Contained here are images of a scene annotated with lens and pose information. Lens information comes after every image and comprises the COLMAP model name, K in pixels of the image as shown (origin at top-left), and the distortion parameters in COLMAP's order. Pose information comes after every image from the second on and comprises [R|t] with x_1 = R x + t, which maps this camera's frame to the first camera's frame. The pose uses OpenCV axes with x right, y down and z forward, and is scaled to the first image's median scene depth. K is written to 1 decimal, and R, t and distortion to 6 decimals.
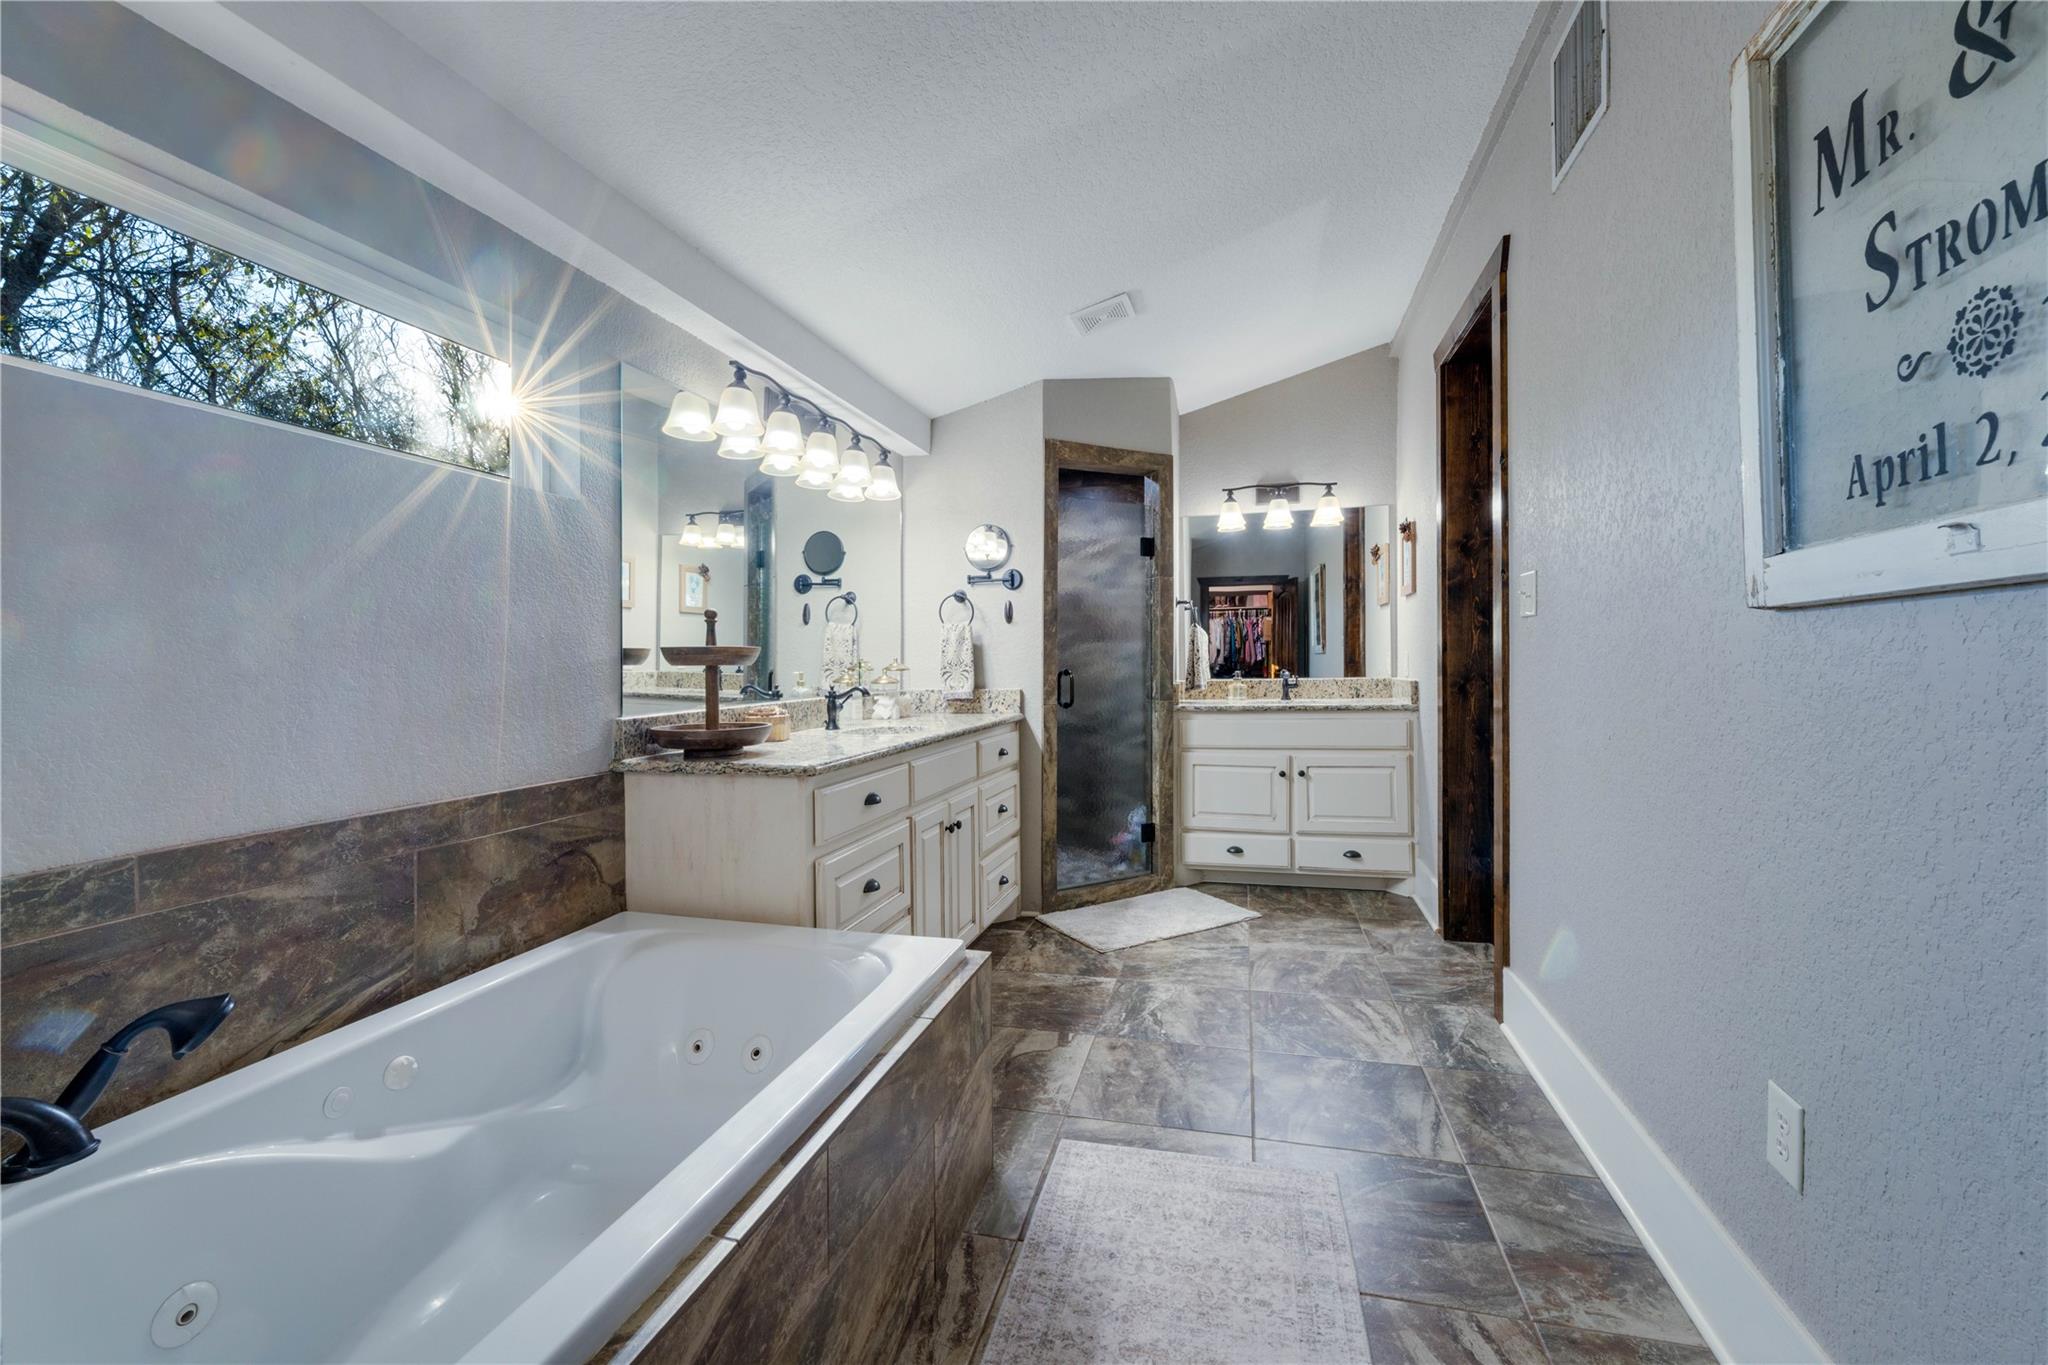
lens RADIAL K [[838.3, 0, 1019.5], [0, 838.3, 664.0], [0, 0, 1]] dist [0.000310, -0.000043]
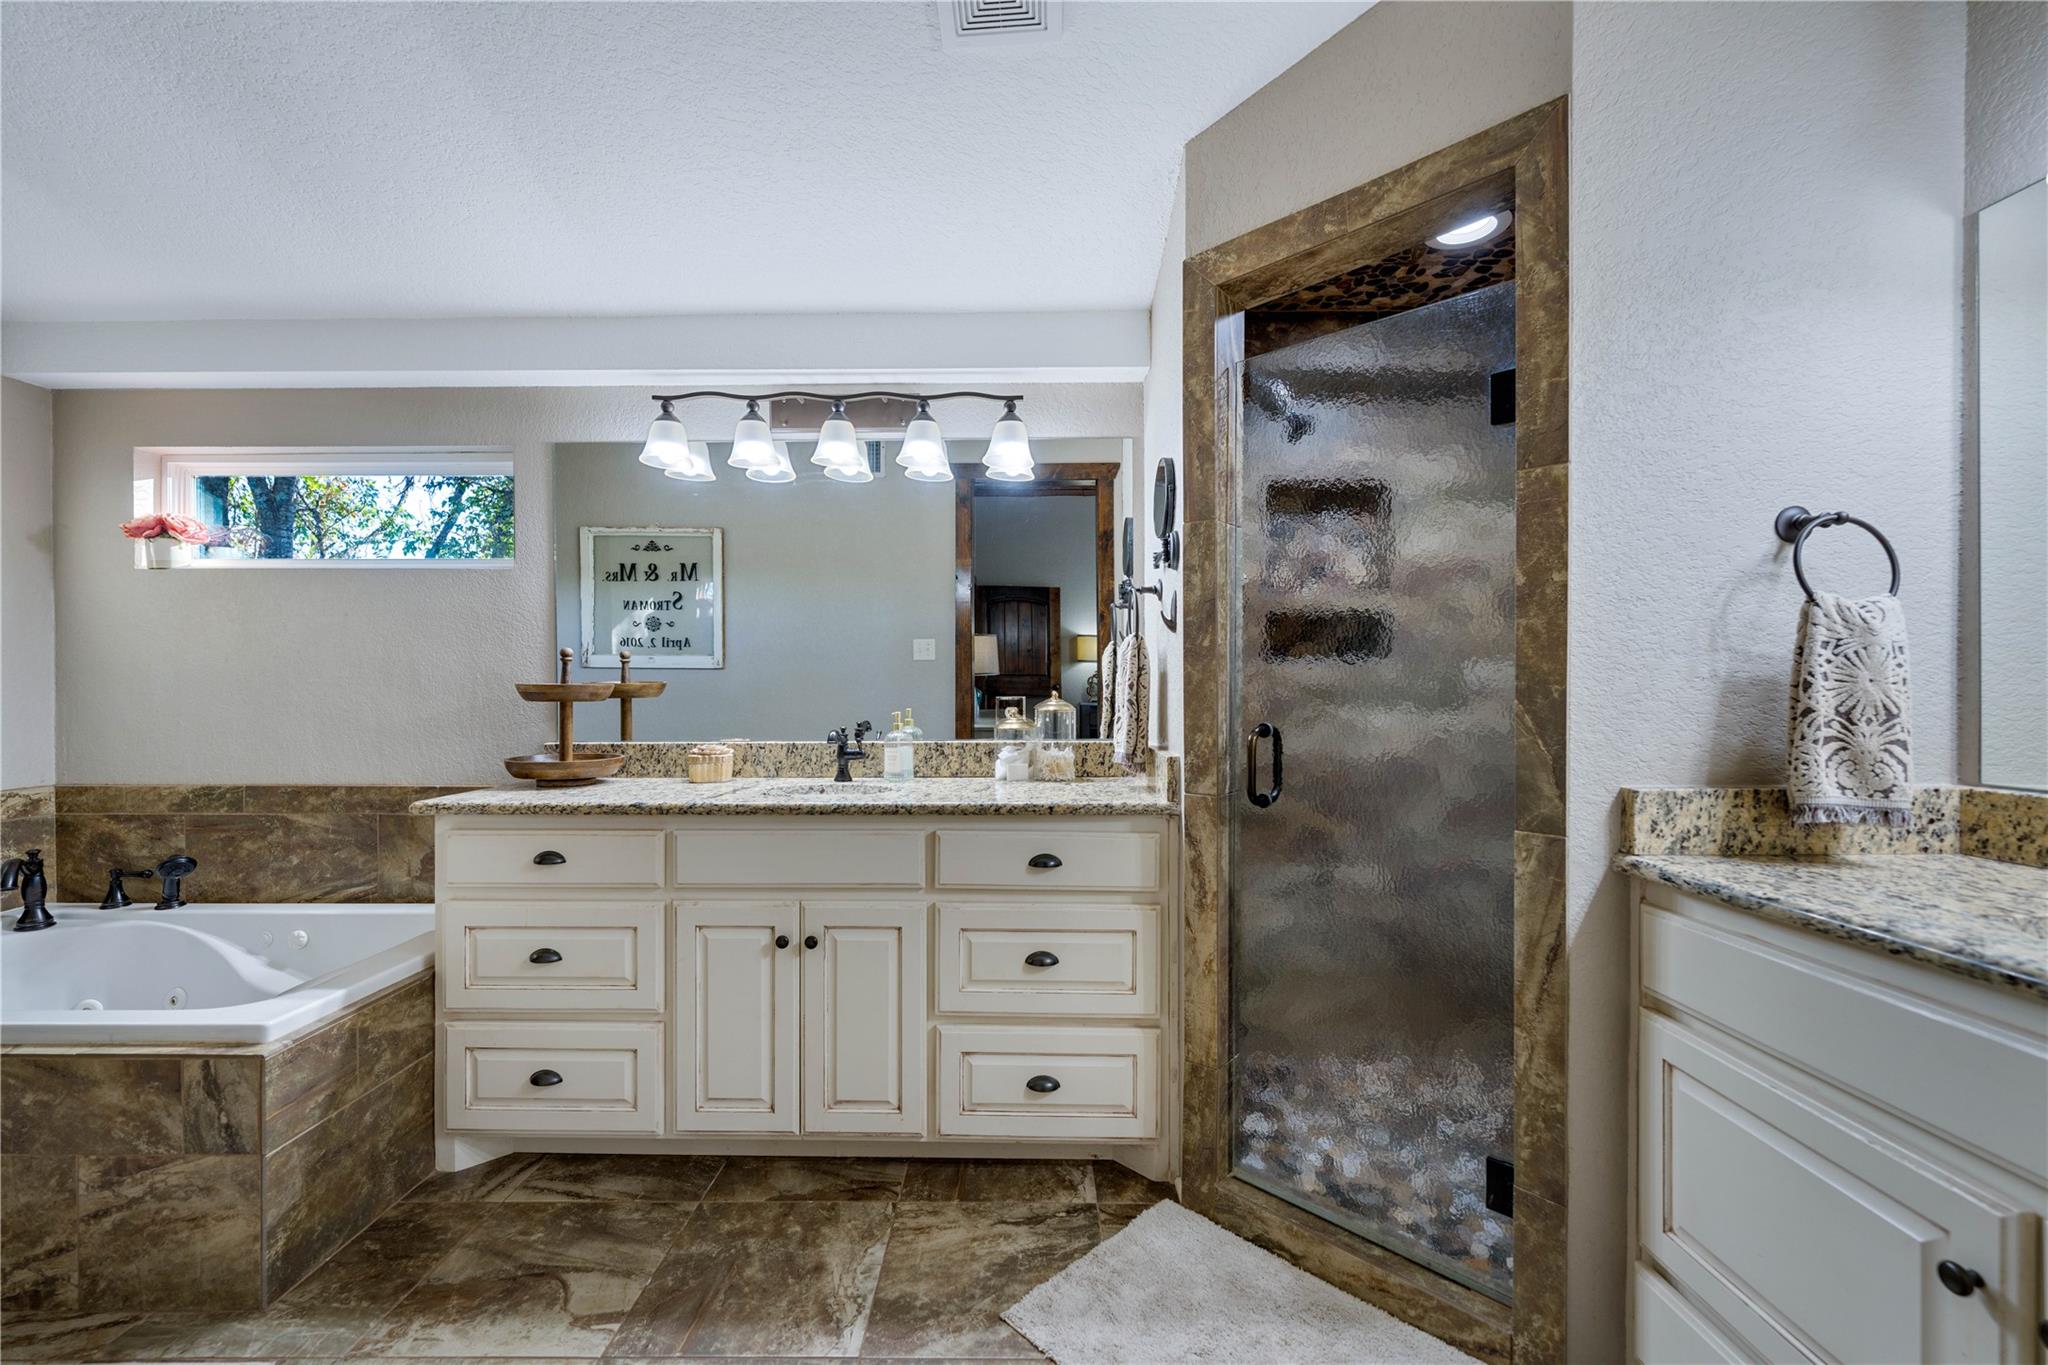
lens RADIAL K [[847.7, 0, 1024.0], [0, 847.7, 682.5], [0, 0, 1]] dist [0.000874, 0.000020]
pose [[0.248100, 0.009274, -0.968690, 0.474496], [-0.006009, 0.999950, 0.008034, -0.019412], [0.968716, 0.003828, 0.248143, 0.742256]]
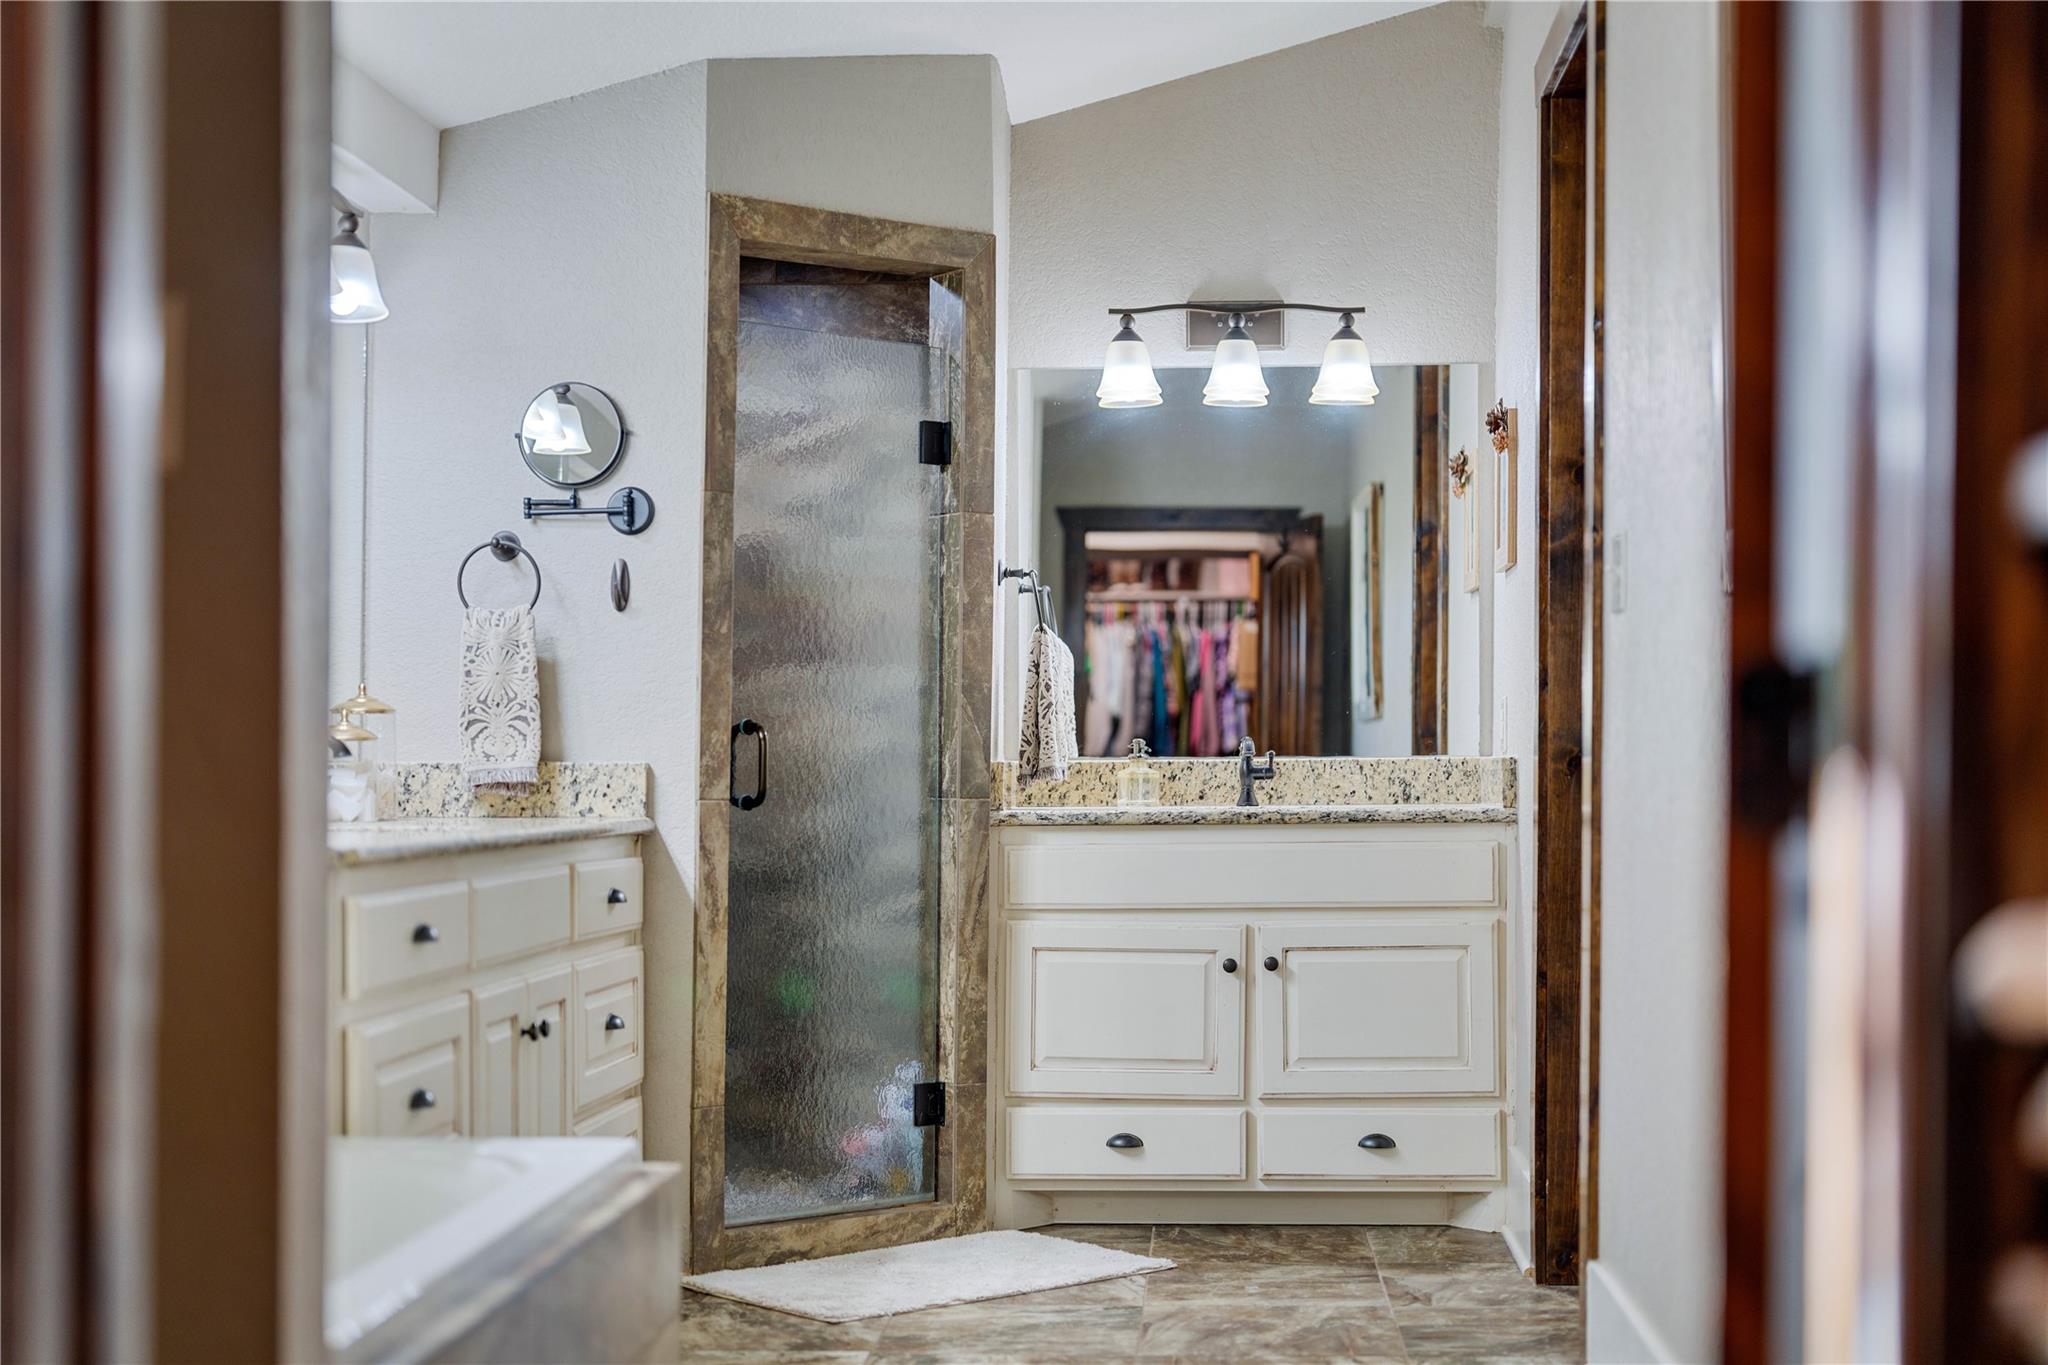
lens RADIAL K [[2858.5, 0, 977.9], [0, 2858.5, 765.8], [0, 0, 1]] dist [-0.009414, 0.029263]
pose [[0.983915, 0.012756, 0.178179, -0.090577], [-0.011842, 0.999911, -0.006191, 0.037377], [-0.178242, 0.003981, 0.983979, -0.474985]]
